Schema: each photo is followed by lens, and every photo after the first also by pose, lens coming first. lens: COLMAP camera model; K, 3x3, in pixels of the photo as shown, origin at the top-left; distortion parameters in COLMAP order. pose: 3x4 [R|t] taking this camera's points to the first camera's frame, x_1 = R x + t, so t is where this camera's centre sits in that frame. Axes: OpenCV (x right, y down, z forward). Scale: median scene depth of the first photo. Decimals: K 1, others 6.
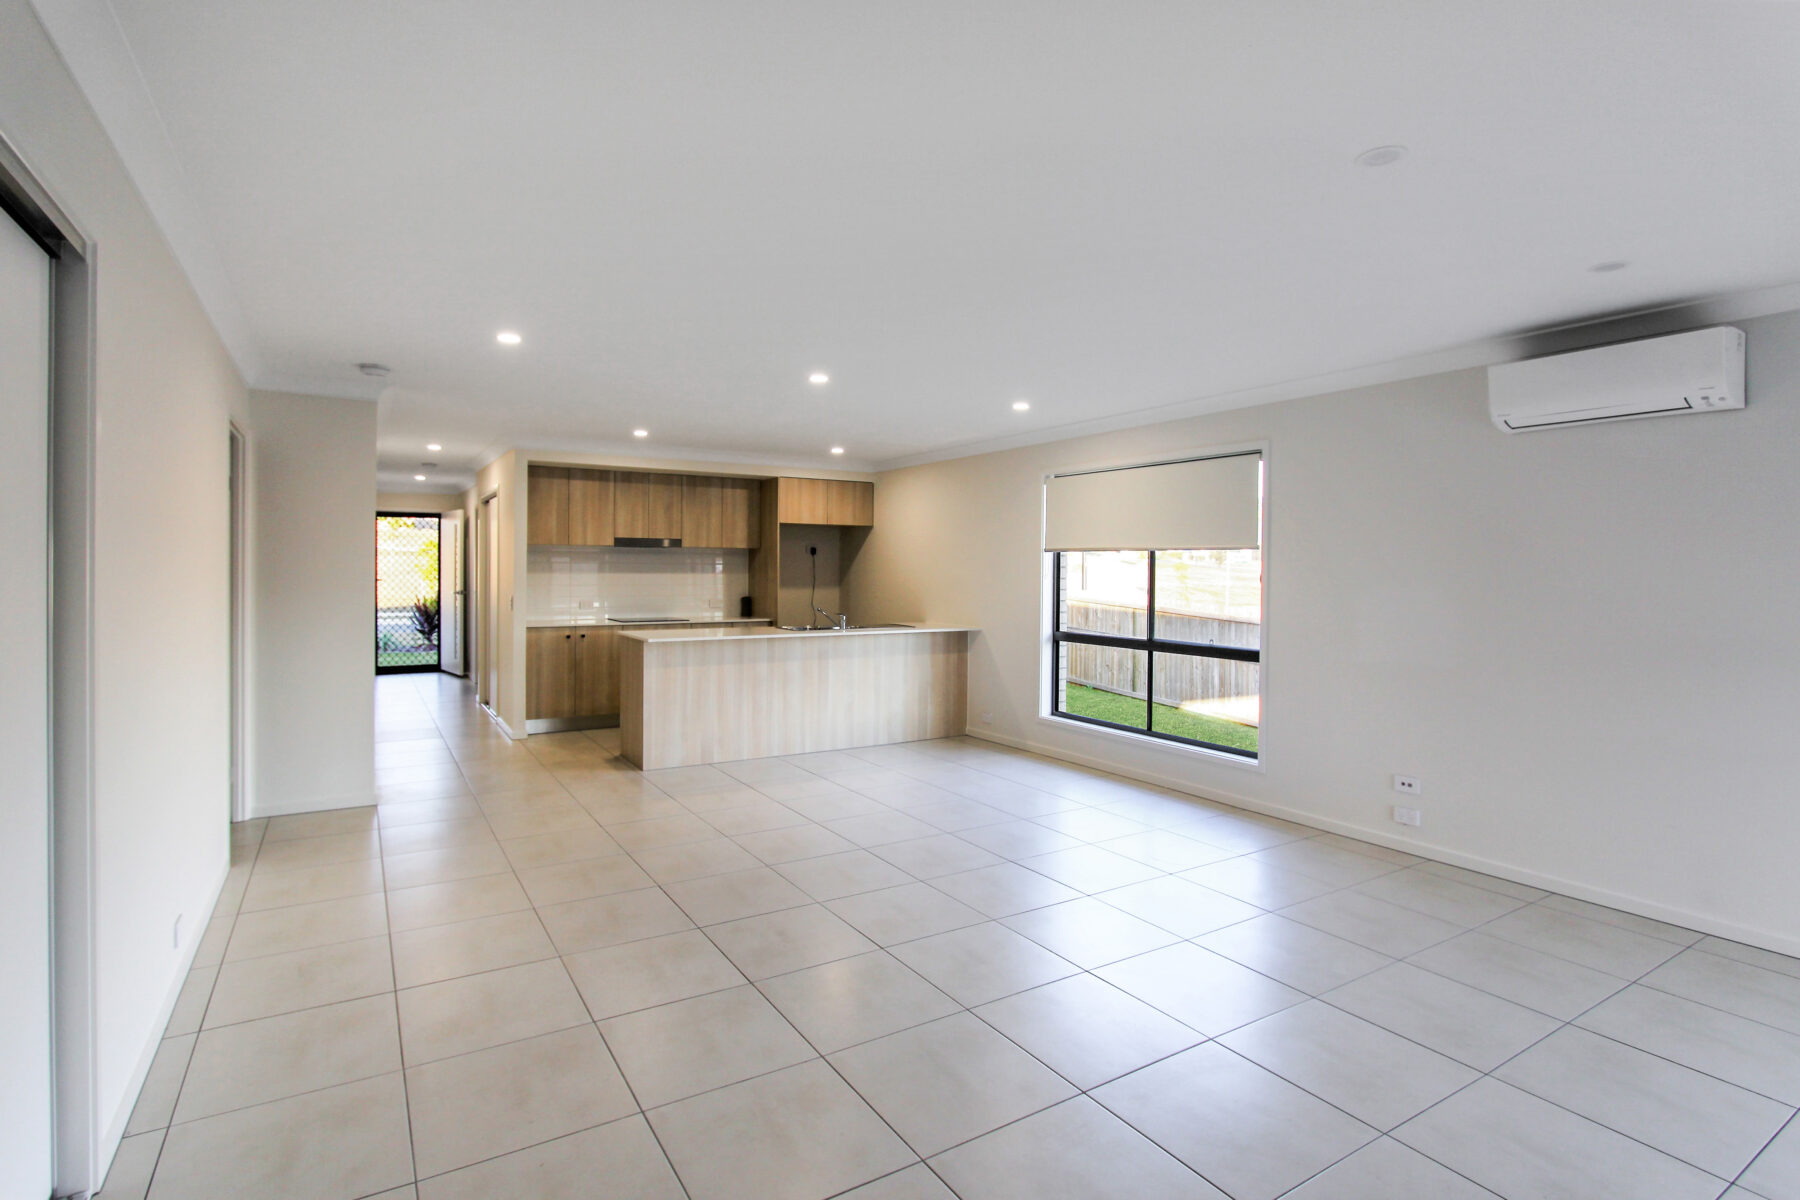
lens RADIAL K [[861.7, 0, 897.9], [0, 861.7, 591.5], [0, 0, 1]] dist [-0.002295, 0.001050]
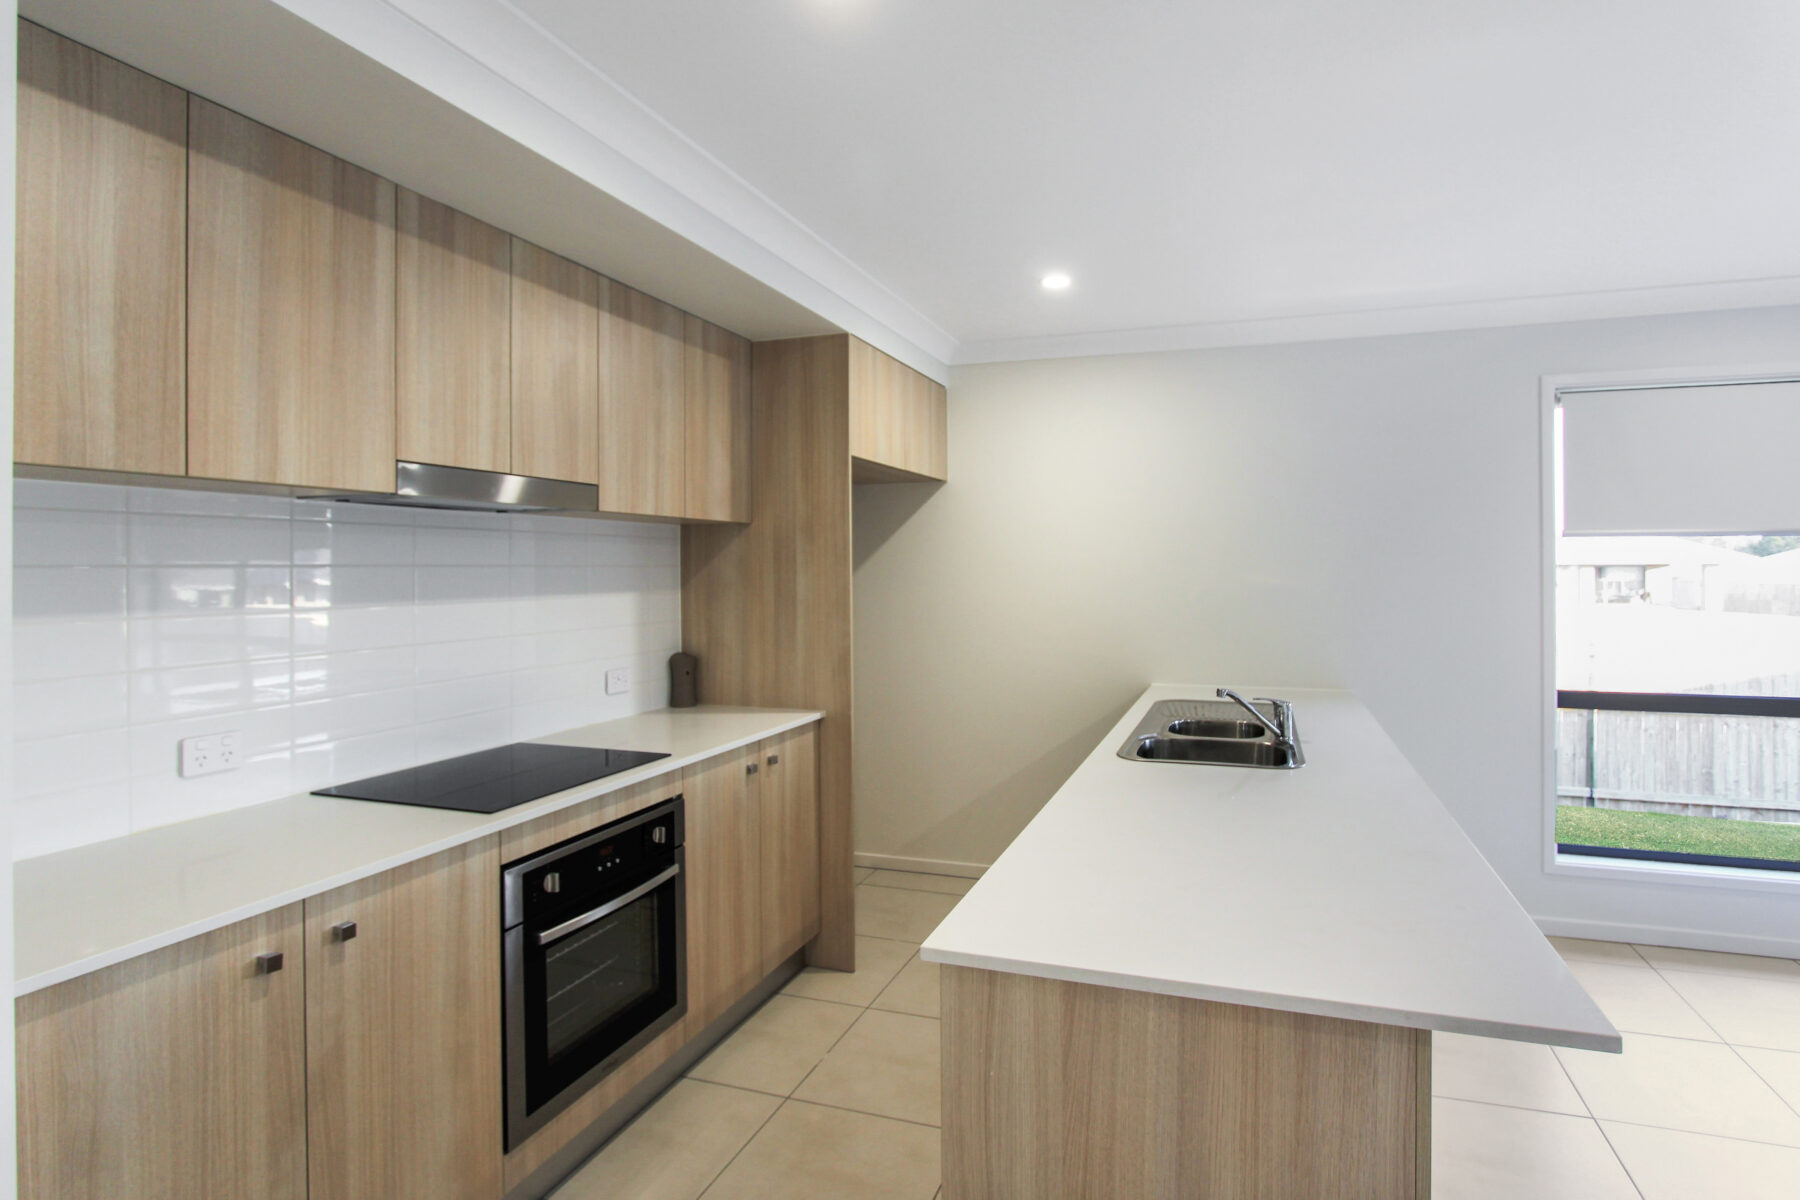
lens RADIAL K [[861.7, 0, 905.8], [0, 861.7, 590.0], [0, 0, 1]] dist [-0.002295, 0.001050]
pose [[0.807073, -0.017388, 0.590195, -0.342410], [0.012665, 0.999846, 0.012139, -0.026765], [-0.590315, -0.002322, 0.807169, 0.692272]]
